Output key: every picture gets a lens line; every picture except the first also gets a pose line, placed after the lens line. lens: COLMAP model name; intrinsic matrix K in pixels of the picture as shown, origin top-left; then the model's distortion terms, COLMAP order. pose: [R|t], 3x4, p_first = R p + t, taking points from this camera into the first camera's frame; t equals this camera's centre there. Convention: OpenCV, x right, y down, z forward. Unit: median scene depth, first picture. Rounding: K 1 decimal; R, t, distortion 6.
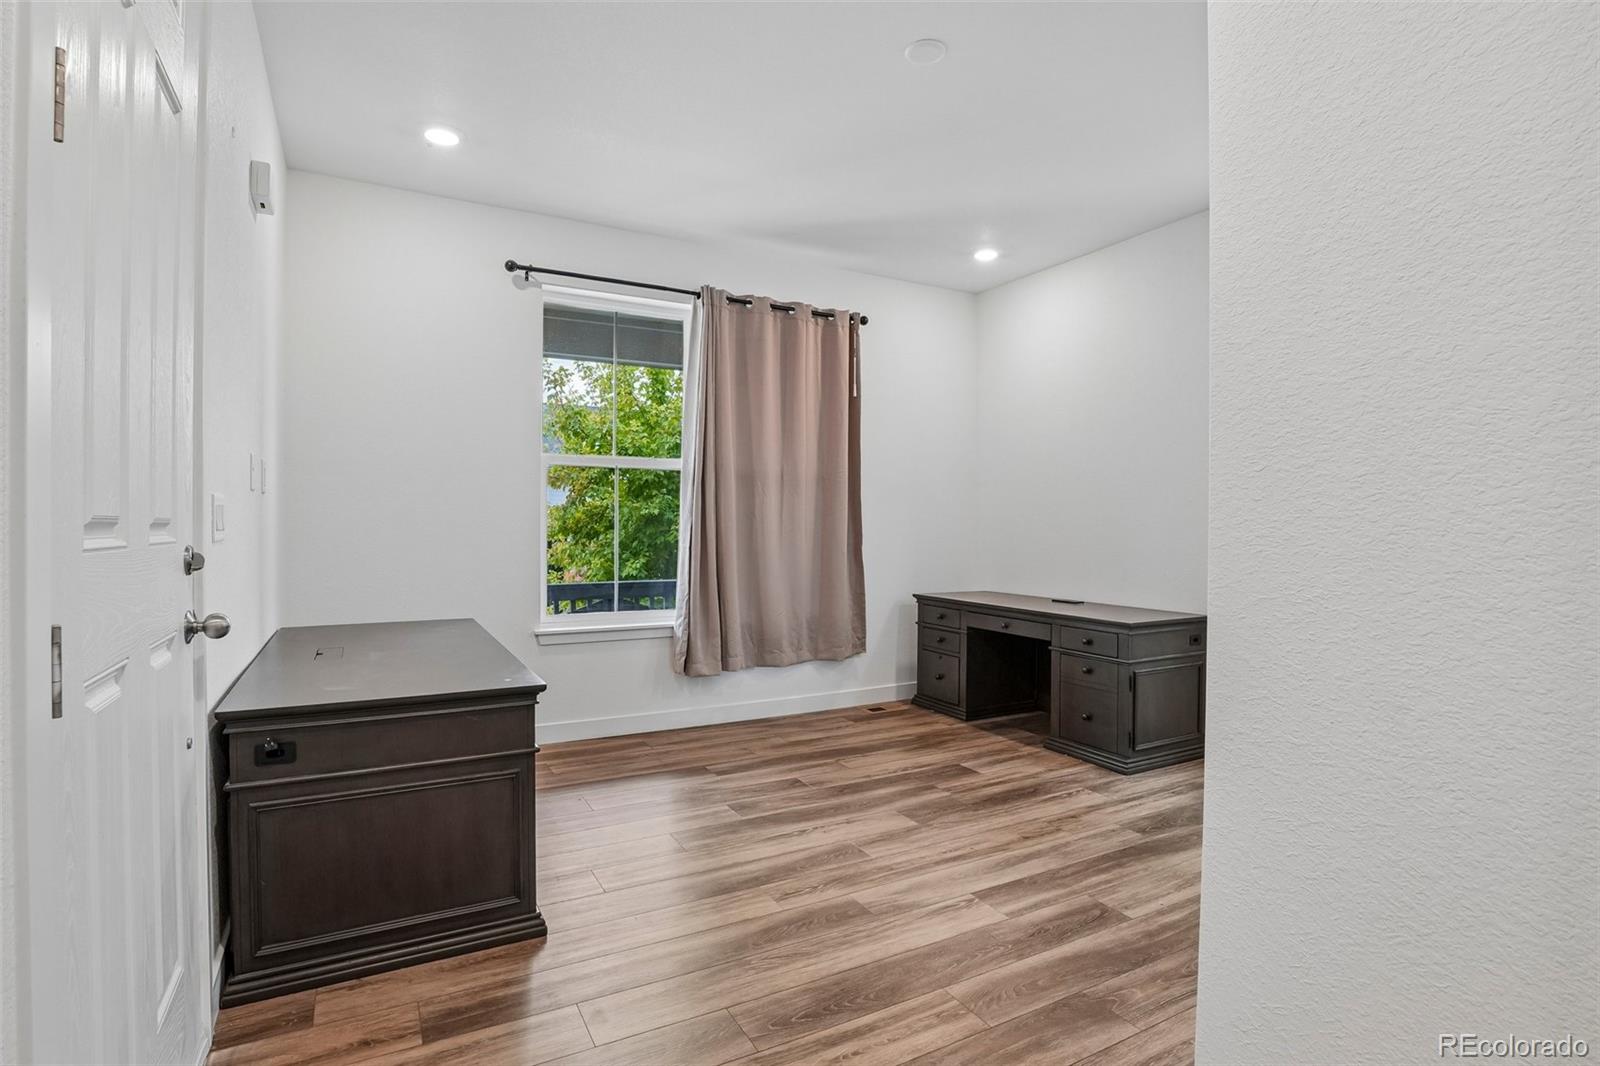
lens RADIAL K [[792.5, 0, 806.0], [0, 792.5, 539.5], [0, 0, 1]] dist [-0.042921, 0.010978]
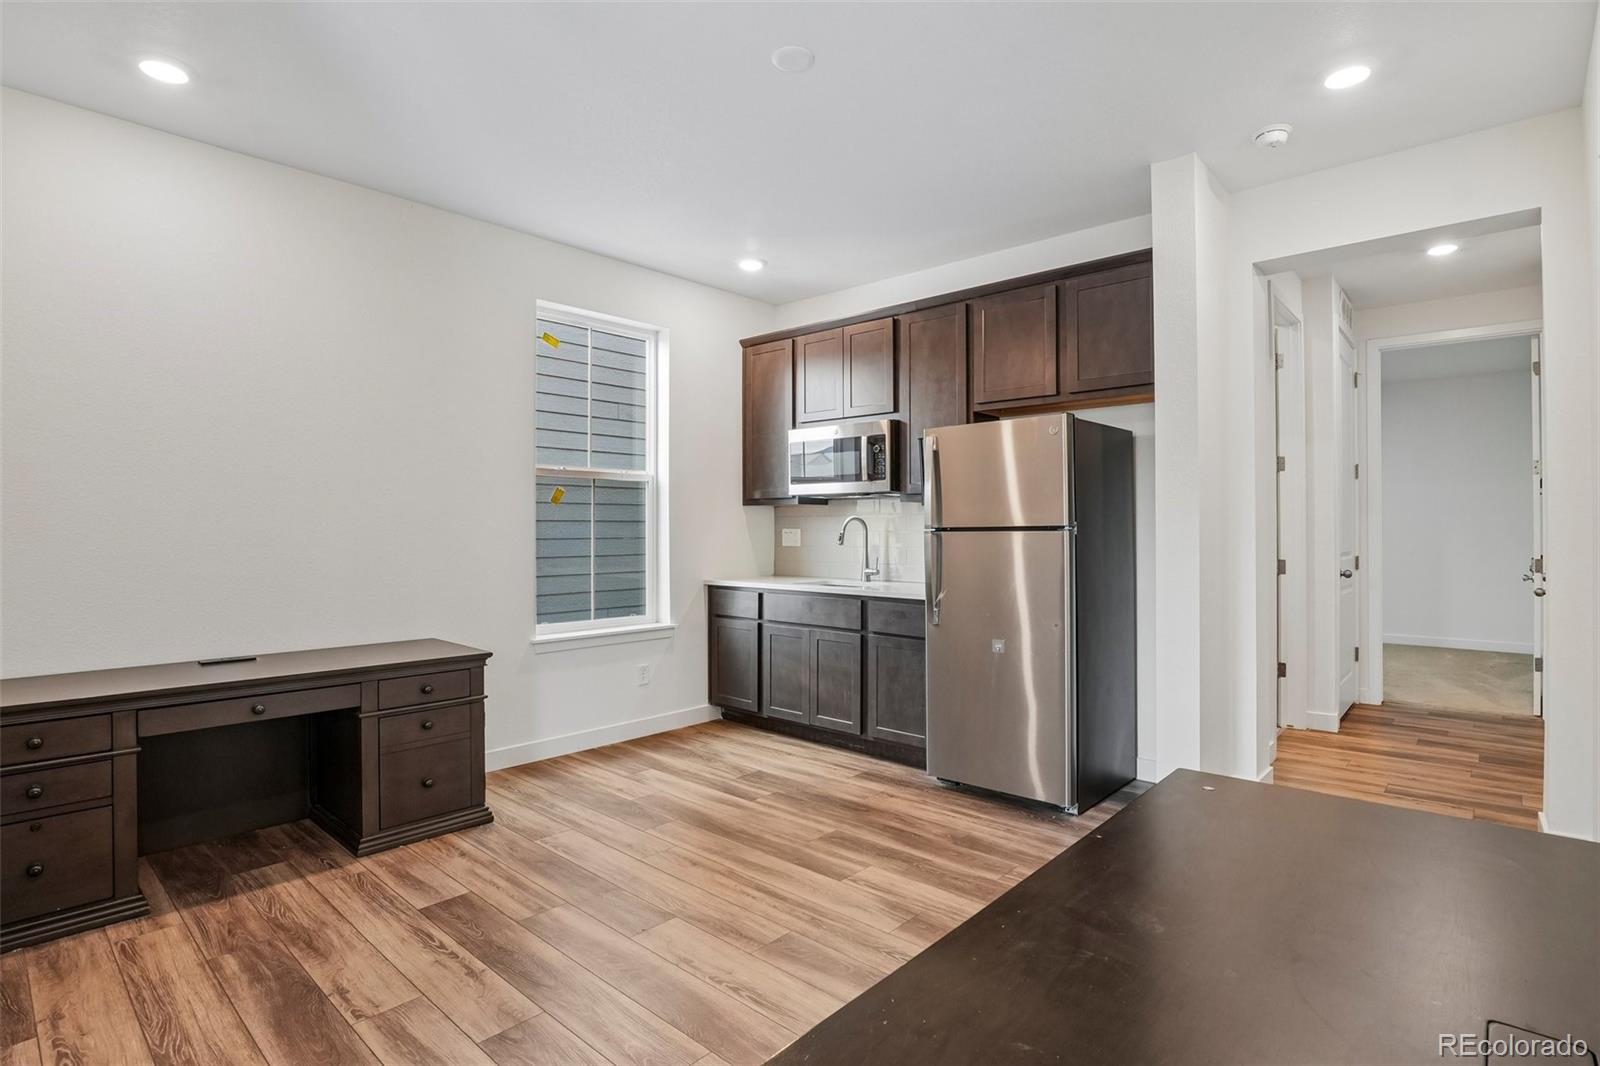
lens RADIAL K [[792.5, 0, 806.0], [0, 792.5, 539.5], [0, 0, 1]] dist [-0.042921, 0.010978]
pose [[-0.314936, -0.016228, 0.948974, -0.548102], [0.020306, 0.999510, 0.023831, -0.035484], [-0.948896, 0.026775, -0.314452, 0.932010]]
